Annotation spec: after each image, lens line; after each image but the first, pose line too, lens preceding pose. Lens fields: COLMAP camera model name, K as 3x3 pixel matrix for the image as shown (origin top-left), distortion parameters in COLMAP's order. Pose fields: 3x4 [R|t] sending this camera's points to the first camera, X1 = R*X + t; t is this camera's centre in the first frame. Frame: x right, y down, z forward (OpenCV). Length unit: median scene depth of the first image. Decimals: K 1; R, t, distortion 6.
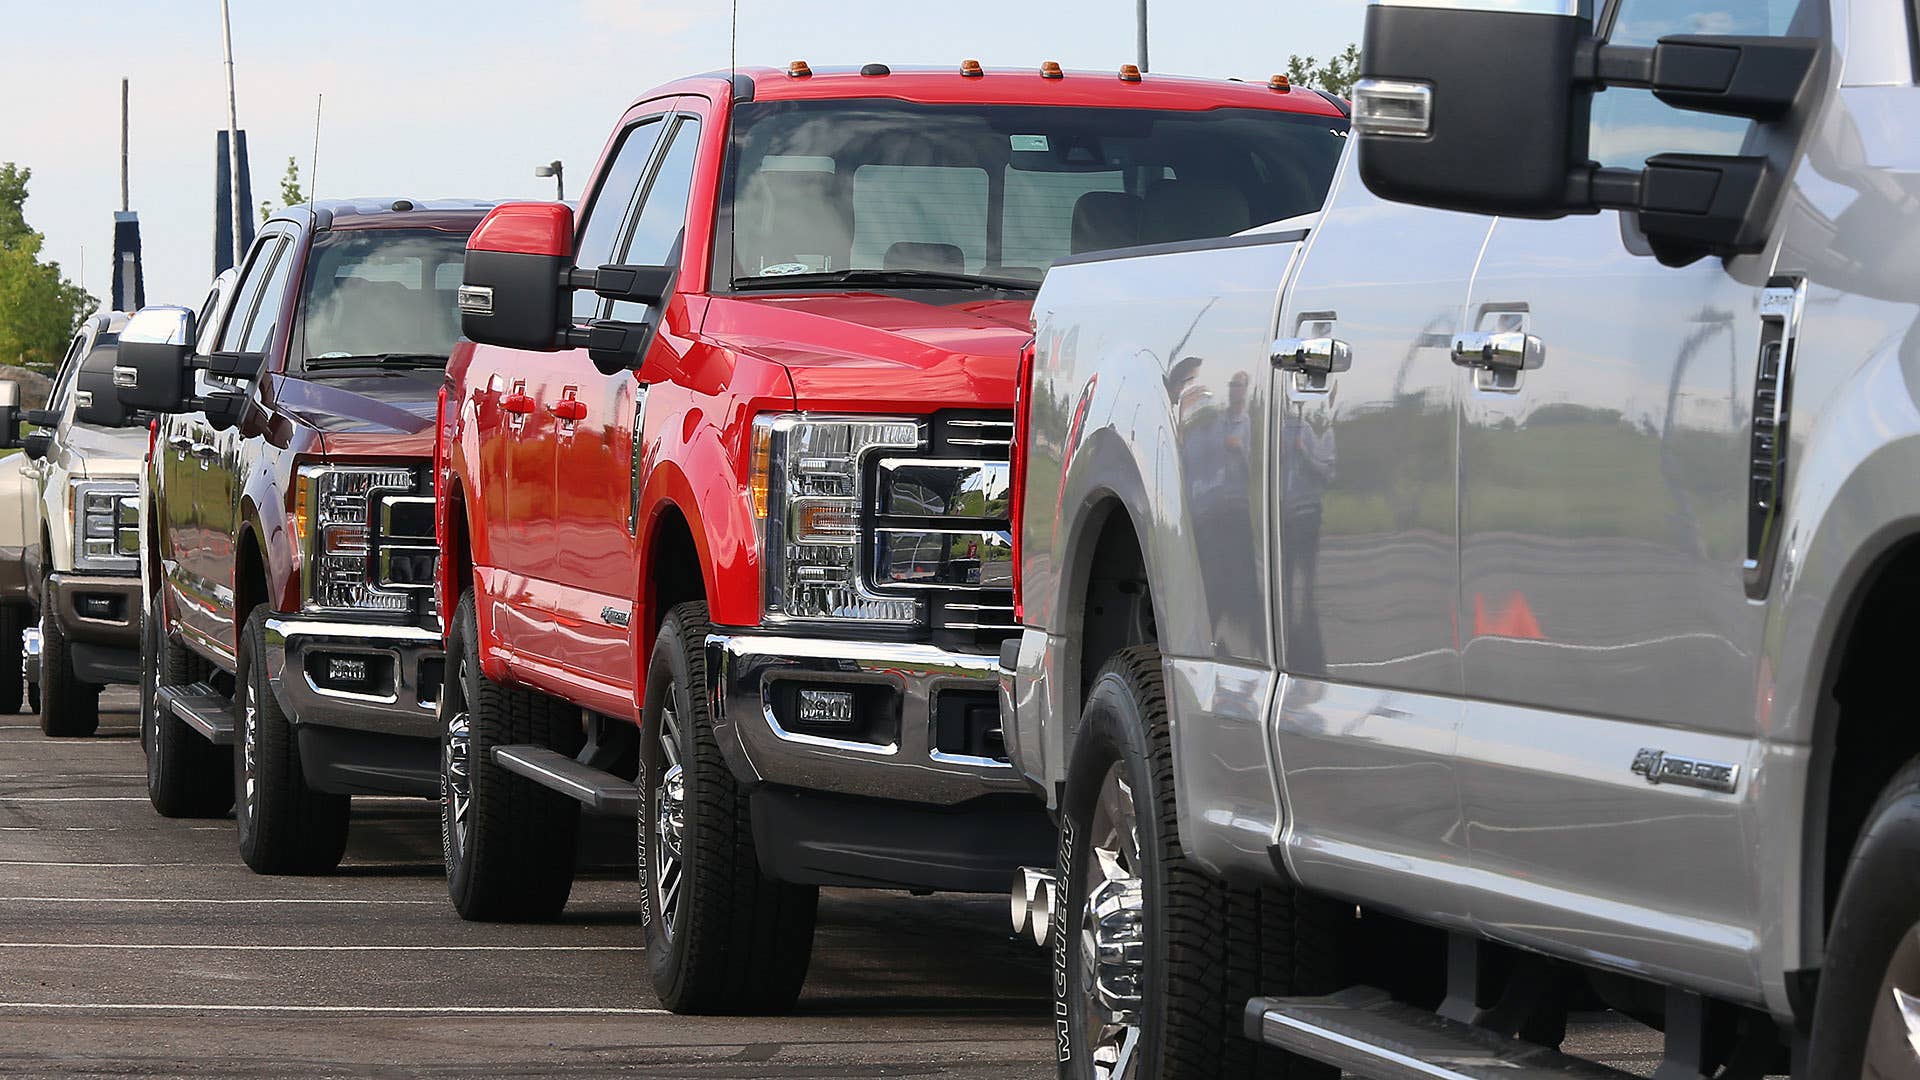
lens RADIAL K [[13879.9, 0, 960.0], [0, 13879.9, 540.0], [0, 0, 1]] dist [-0.567771, 18.677167]
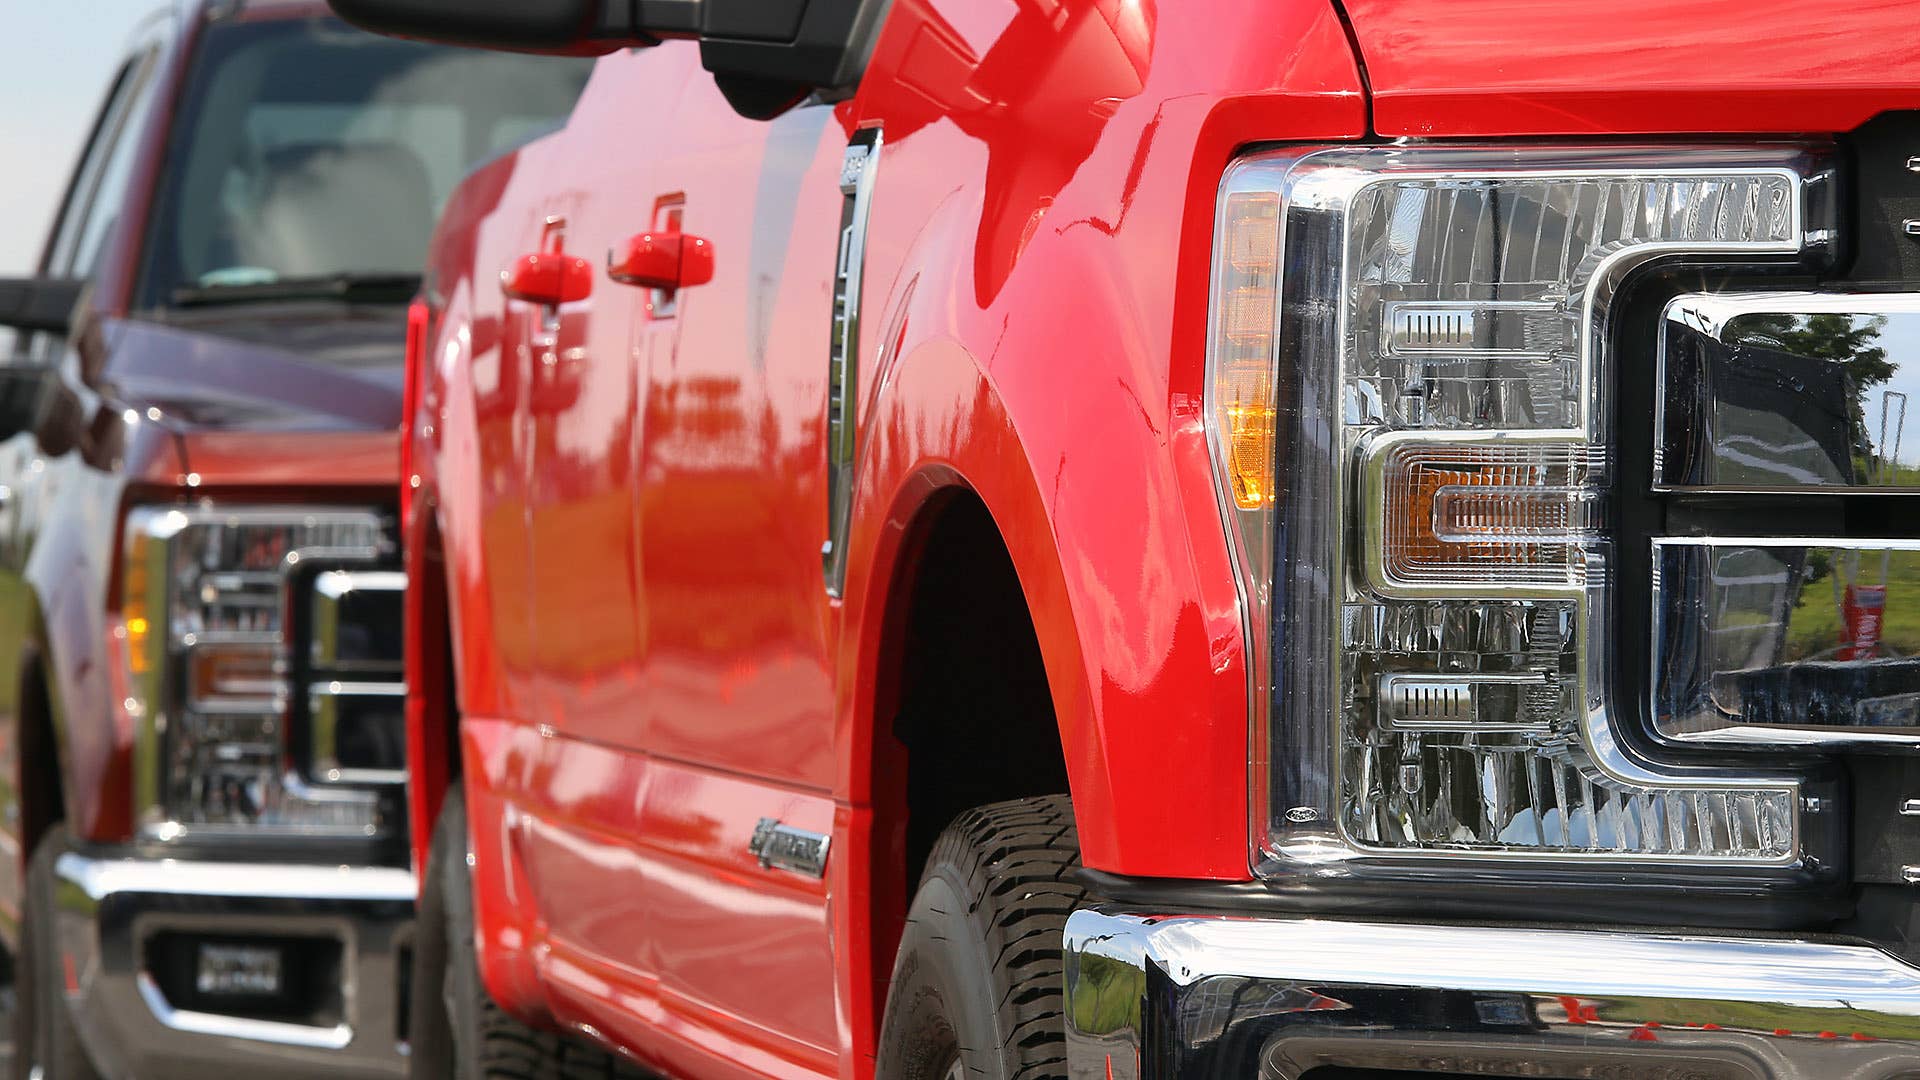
lens RADIAL K [[13879.9, 0, 960.0], [0, 13879.9, 540.0], [0, 0, 1]] dist [-0.567771, 18.677167]
pose [[0.999682, -0.008135, -0.023874, -0.013435], [0.007761, 0.999846, -0.015752, 0.003577], [0.023998, 0.015561, 0.999591, 0.703404]]
